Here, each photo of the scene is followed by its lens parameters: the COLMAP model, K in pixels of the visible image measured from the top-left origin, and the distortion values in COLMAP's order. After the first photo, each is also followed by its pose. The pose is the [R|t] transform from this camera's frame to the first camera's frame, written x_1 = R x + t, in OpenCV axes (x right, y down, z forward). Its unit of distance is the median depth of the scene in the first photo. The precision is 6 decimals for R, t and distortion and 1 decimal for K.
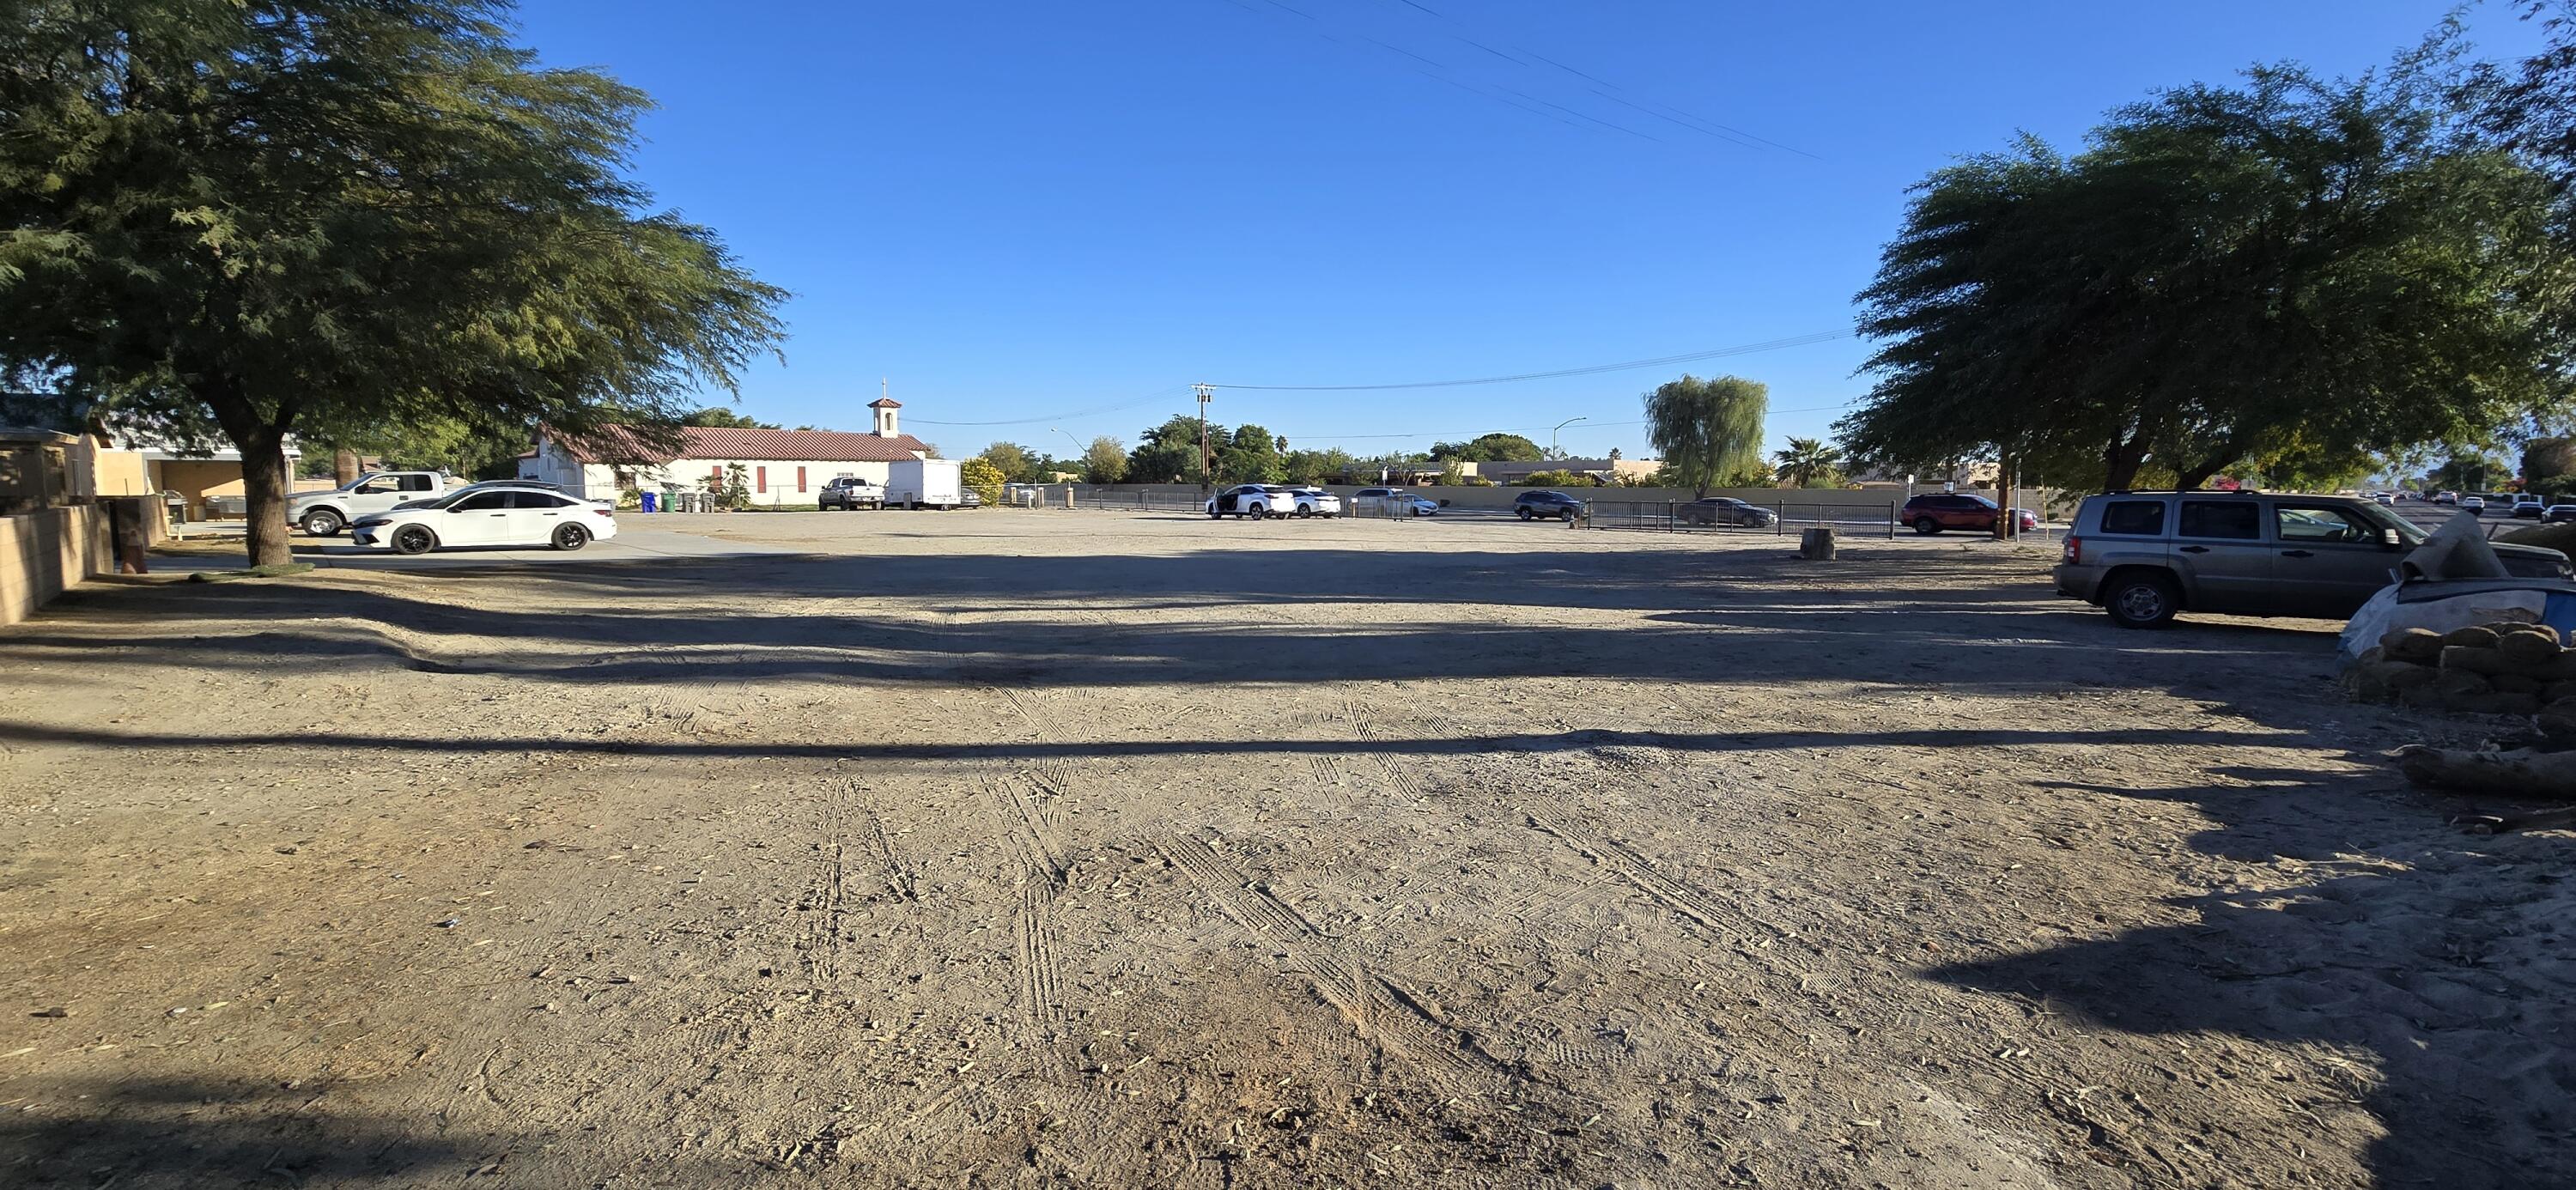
lens RADIAL K [[1051.1, 0, 1288.0], [0, 1051.1, 595.0], [0, 0, 1]] dist [0.000701, 0.000054]
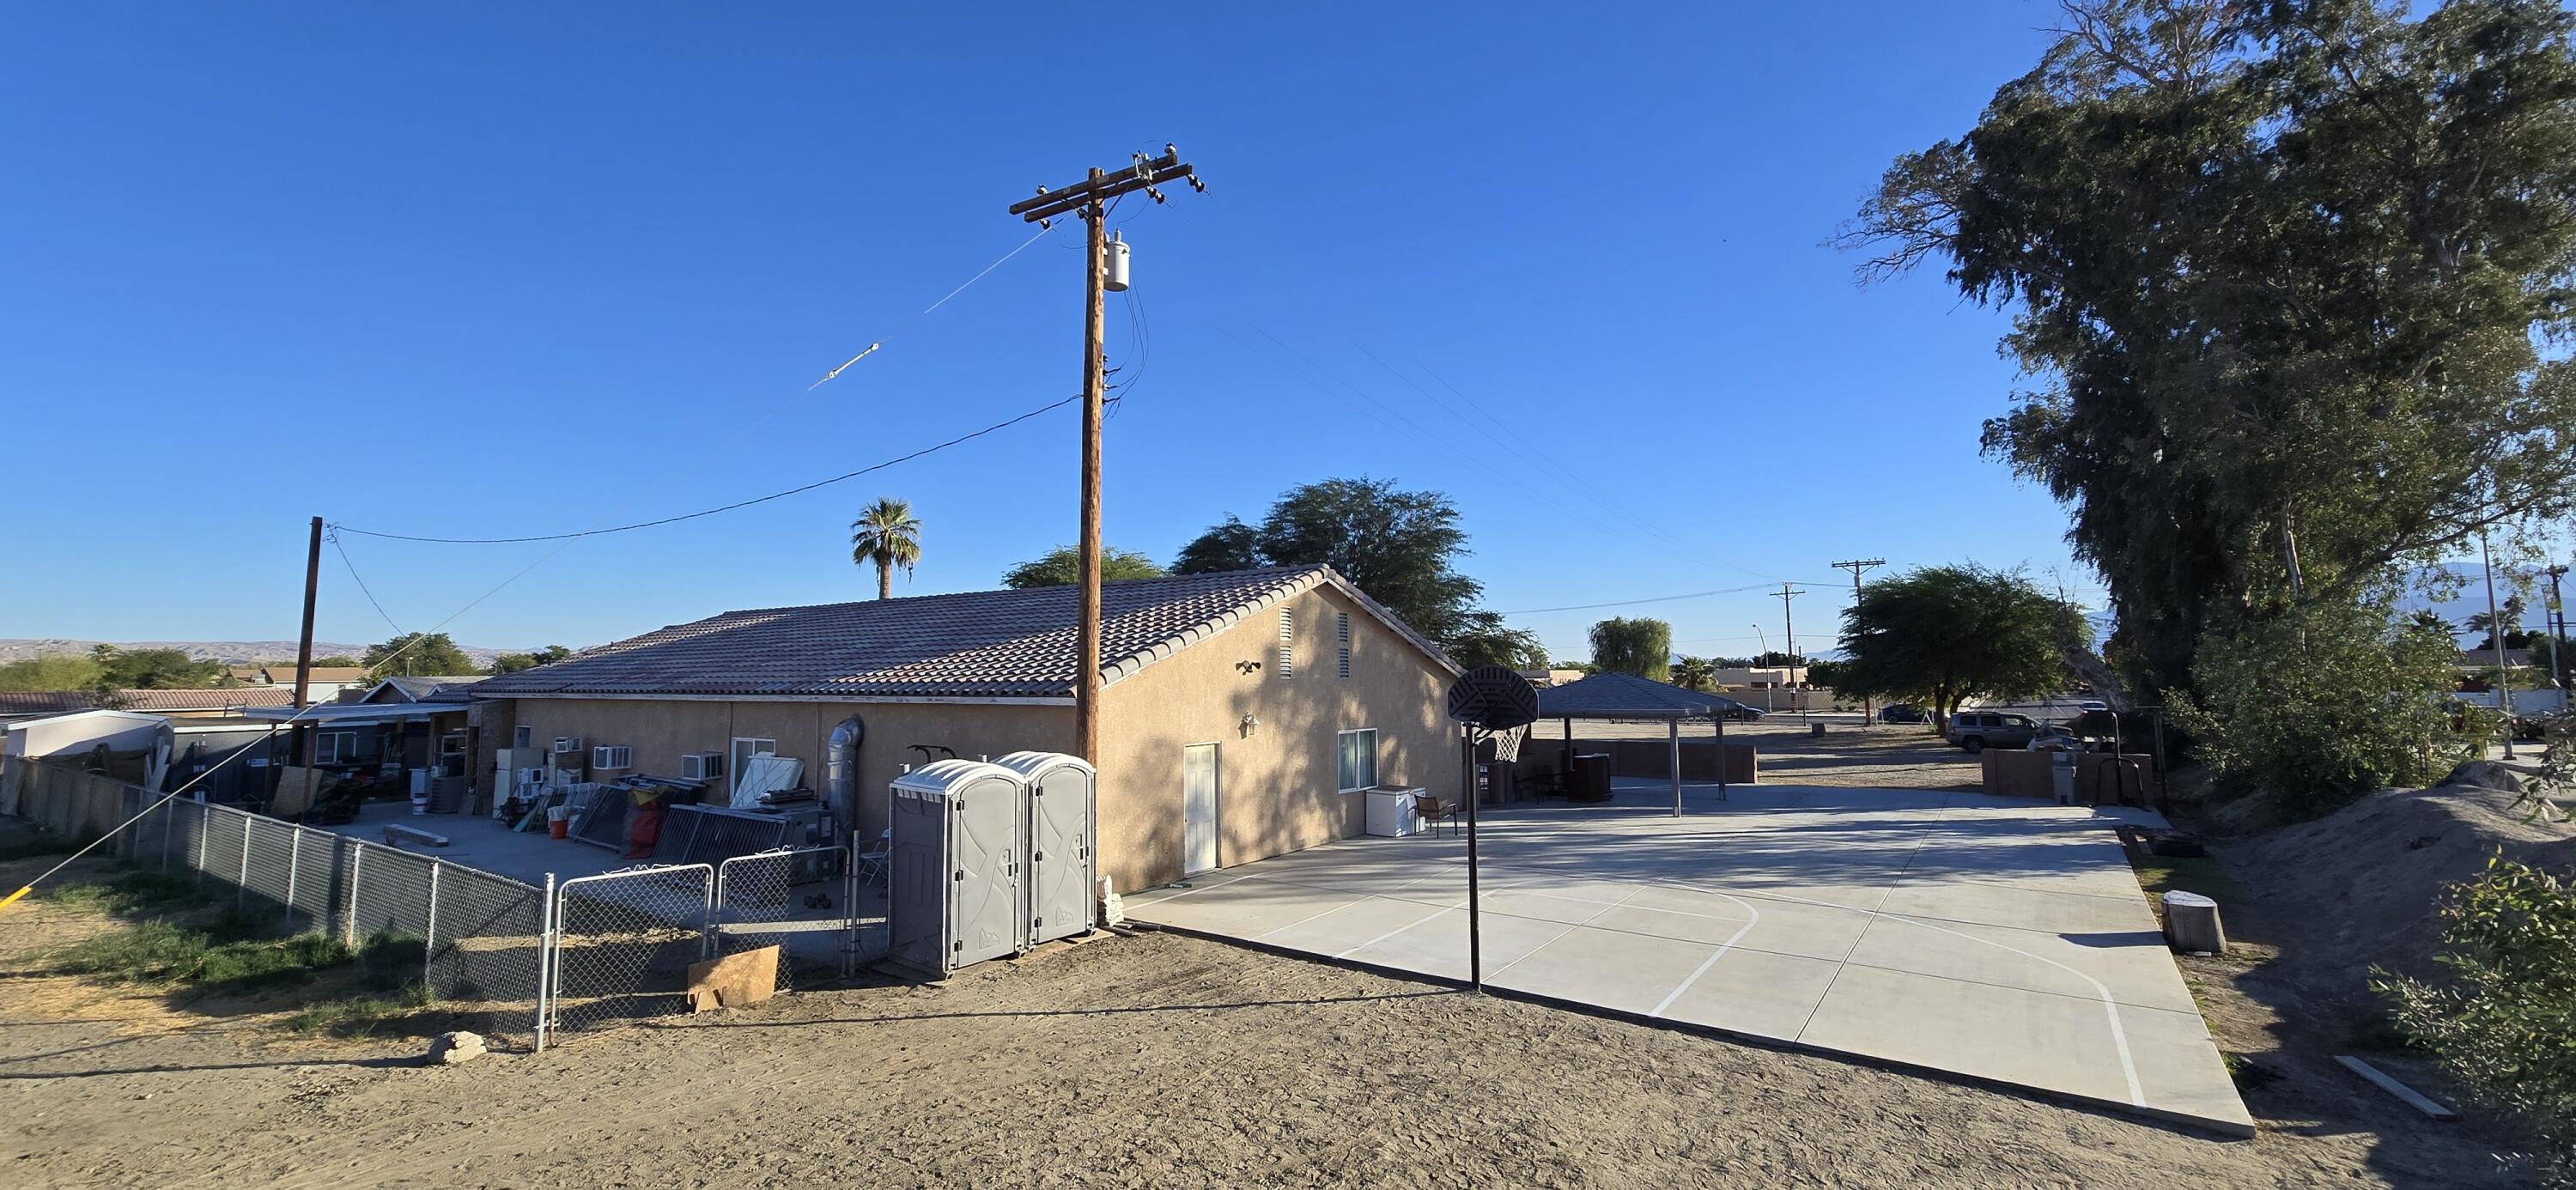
lens RADIAL K [[1042.2, 0, 1288.0], [0, 1042.2, 595.0], [0, 0, 1]] dist [0.000966, -0.008614]
pose [[0.983044, 0.002647, 0.183350, -1.028853], [0.030991, 0.983114, -0.180351, 0.034755], [-0.180732, 0.182975, 0.966362, -1.006089]]
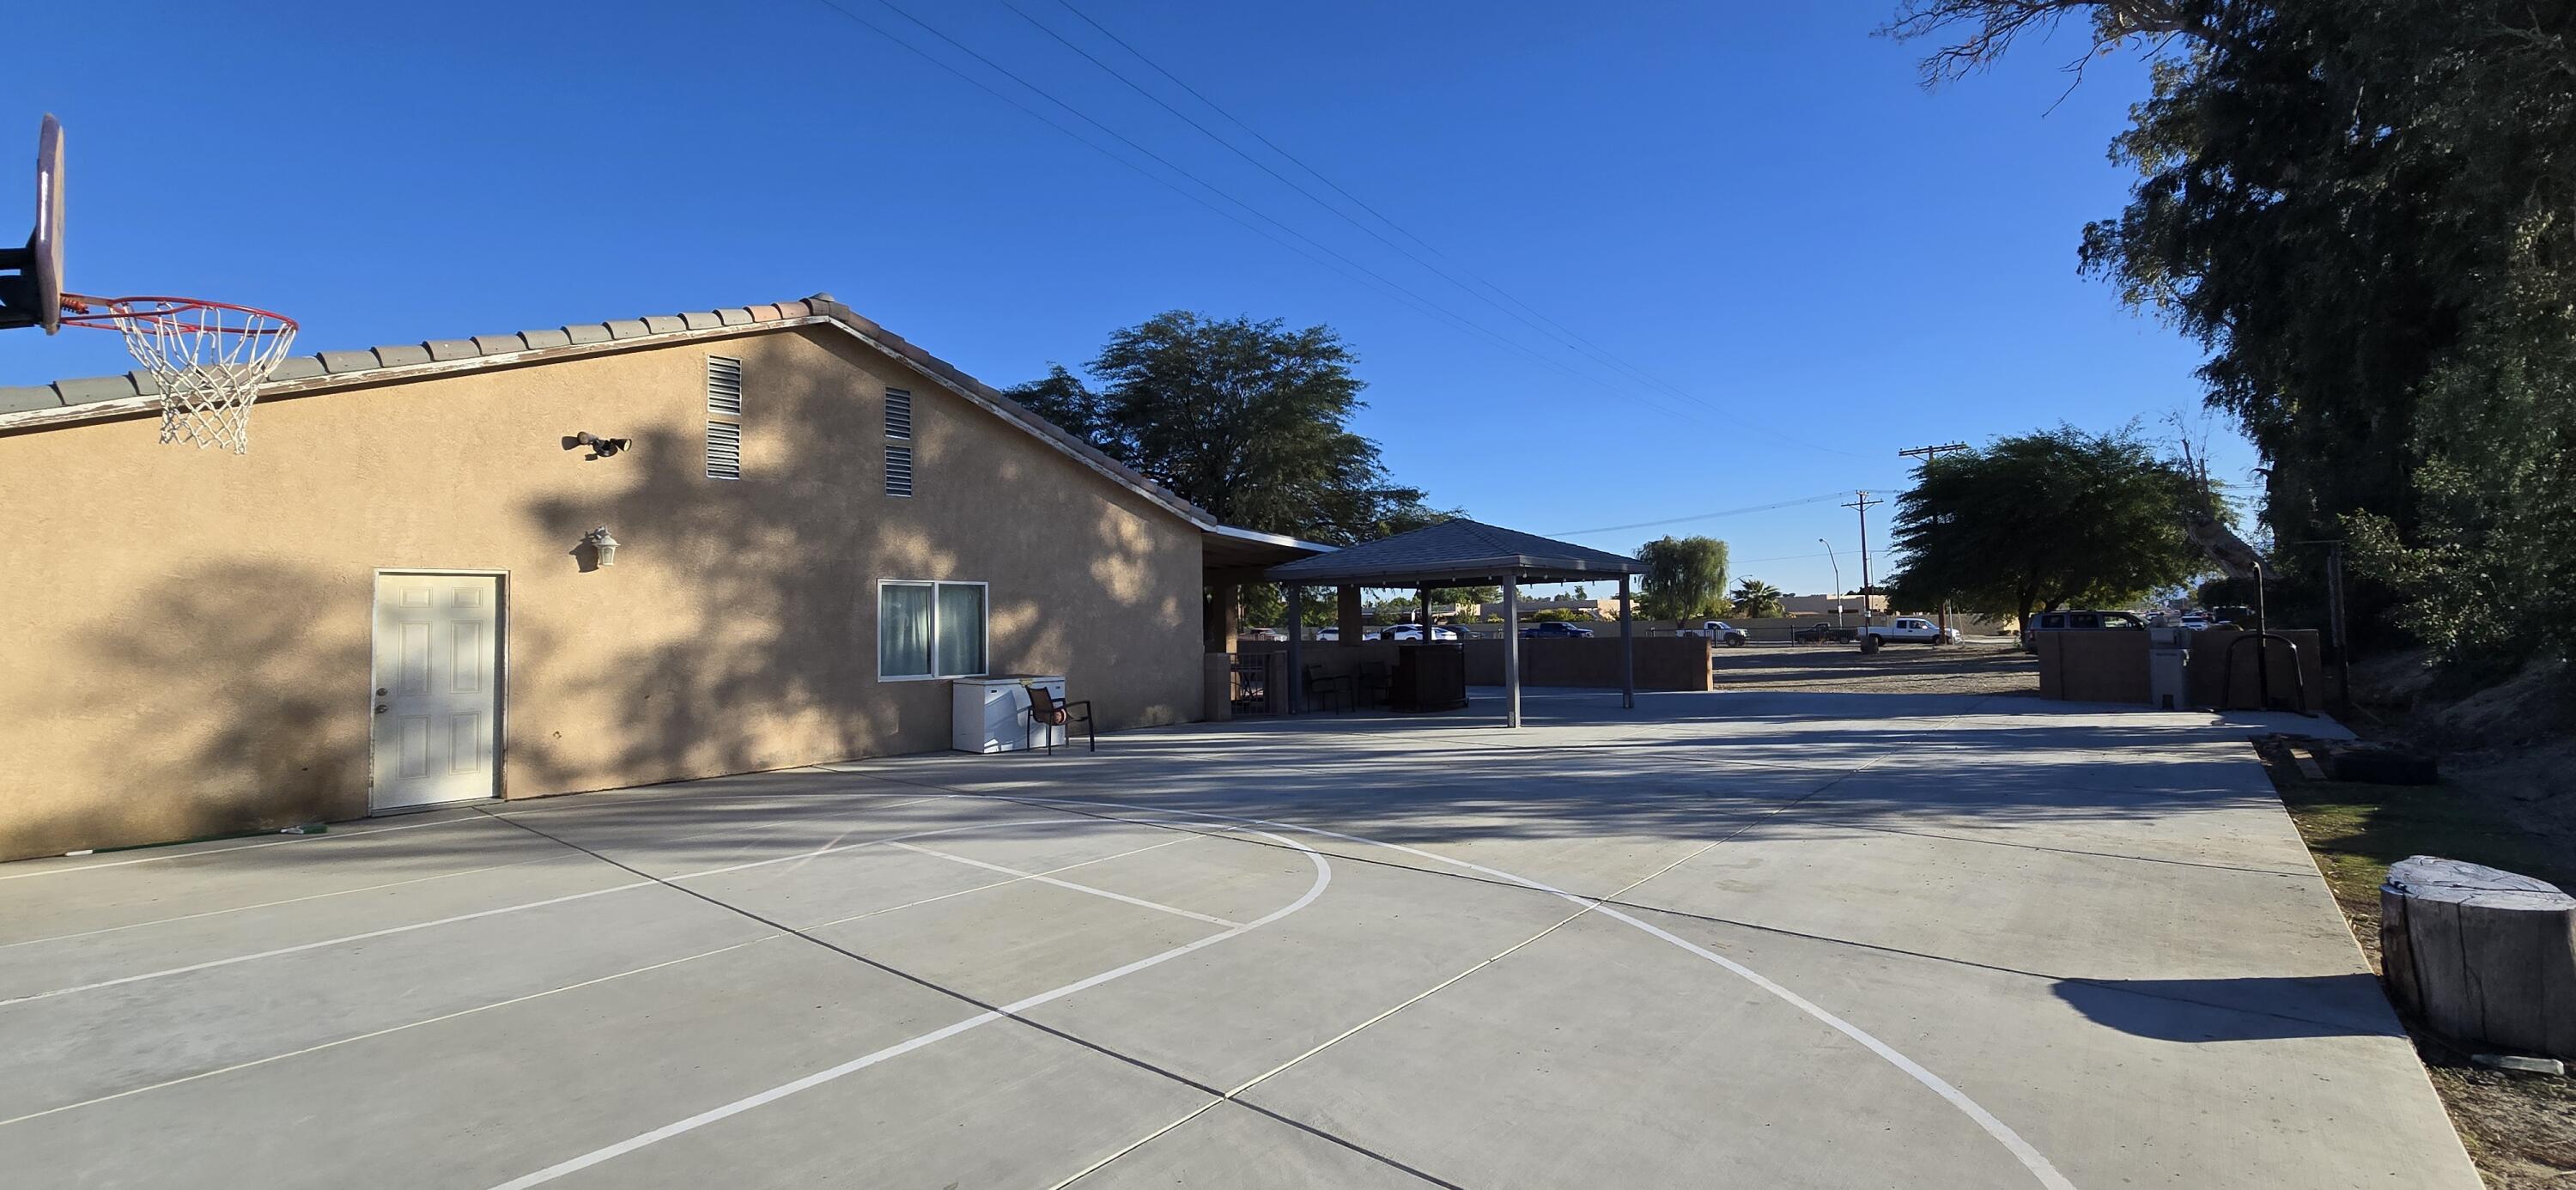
lens RADIAL K [[1051.1, 0, 1288.0], [0, 1051.1, 595.0], [0, 0, 1]] dist [0.000701, 0.000054]
pose [[0.993958, -0.024776, 0.106926, -0.704766], [0.039202, 0.990070, -0.135001, 0.072855], [-0.102519, 0.138377, 0.985059, -0.718341]]
